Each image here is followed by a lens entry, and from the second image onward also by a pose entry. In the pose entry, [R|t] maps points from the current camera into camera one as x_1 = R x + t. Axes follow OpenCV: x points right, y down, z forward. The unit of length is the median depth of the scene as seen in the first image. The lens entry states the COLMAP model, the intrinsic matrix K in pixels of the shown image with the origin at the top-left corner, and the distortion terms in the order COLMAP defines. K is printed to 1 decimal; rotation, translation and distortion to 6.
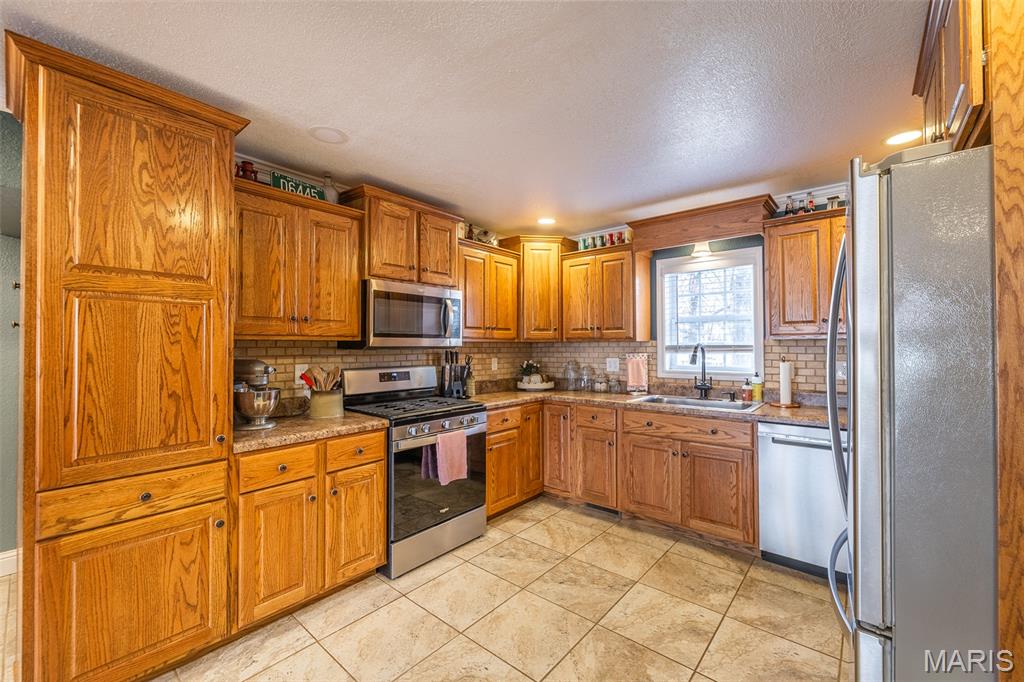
lens RADIAL K [[416.9, 0, 517.9], [0, 416.9, 342.5], [0, 0, 1]] dist [-0.000942, -0.000641]
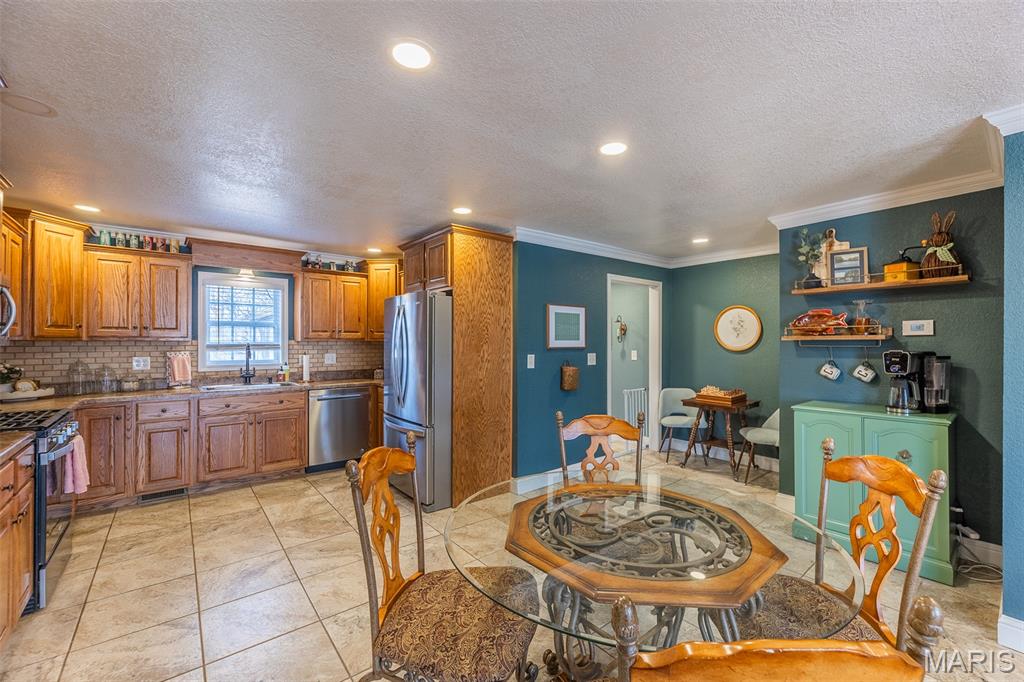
lens RADIAL K [[416.9, 0, 517.9], [0, 416.9, 342.5], [0, 0, 1]] dist [-0.000942, -0.000641]
pose [[0.189530, 0.005690, 0.981858, -0.703221], [-0.010703, 0.999936, -0.003729, -0.004405], [-0.981817, -0.009802, 0.189579, -0.110746]]
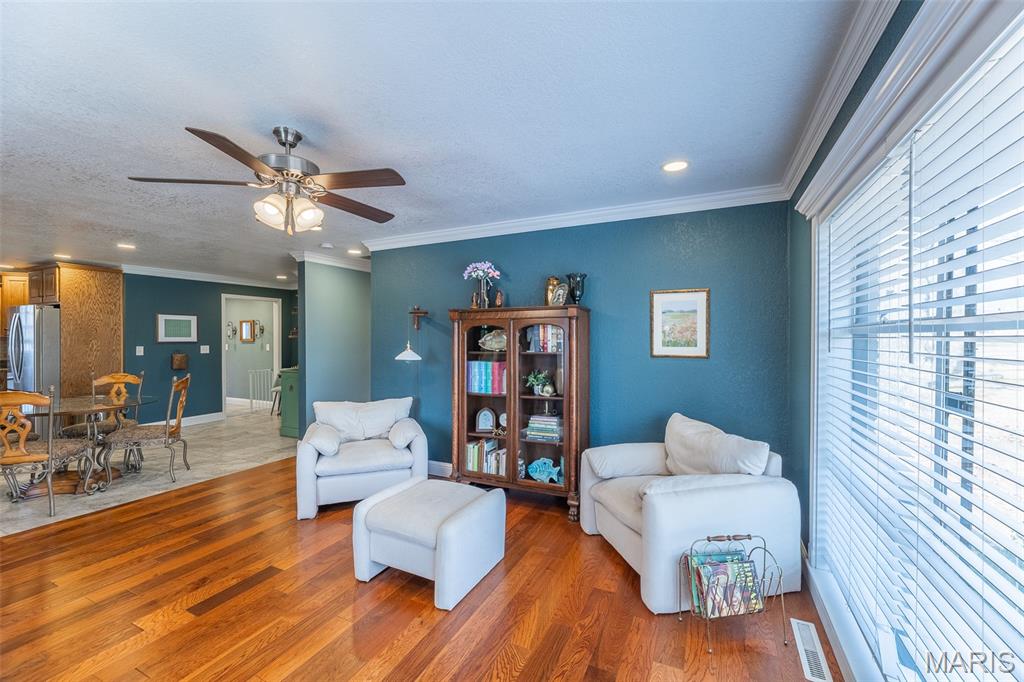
lens RADIAL K [[416.9, 0, 517.9], [0, 416.9, 342.5], [0, 0, 1]] dist [-0.000942, -0.000641]
pose [[-0.254436, -0.004690, 0.967078, -1.709712], [-0.009356, 0.999953, 0.002388, -0.012010], [-0.967044, -0.008441, -0.254468, -1.047958]]
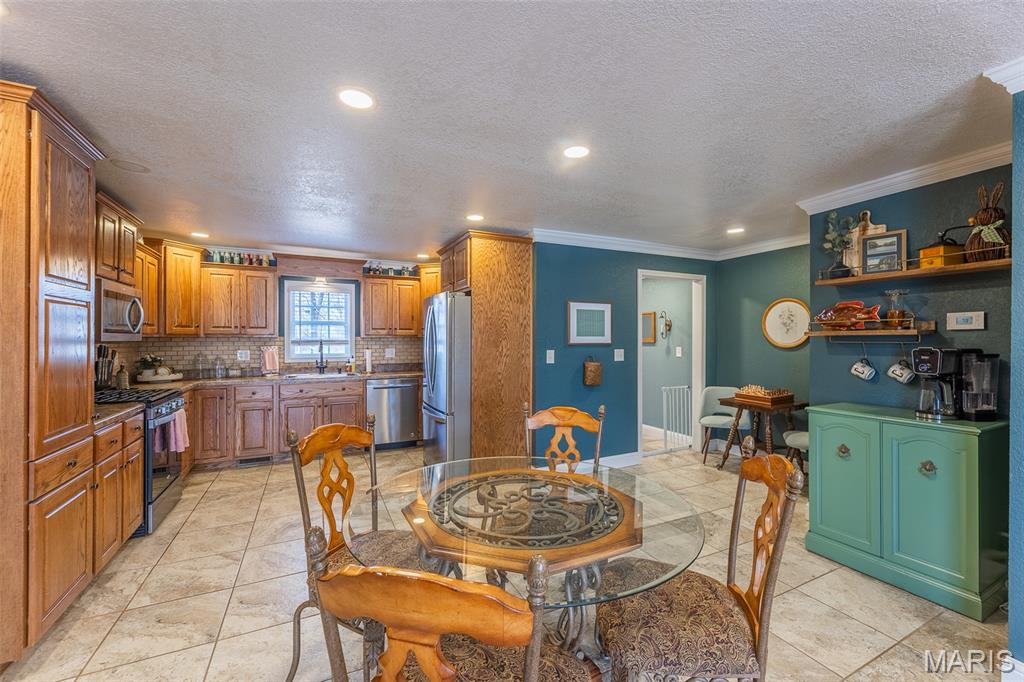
lens RADIAL K [[410.1, 0, 516.1], [0, 410.1, 341.2], [0, 0, 1]] dist [-0.000882, -0.000387]
pose [[0.404326, 0.000521, 0.914615, -0.687299], [-0.010940, 0.999931, 0.004267, -0.005215], [-0.914550, -0.011732, 0.404304, -0.317237]]
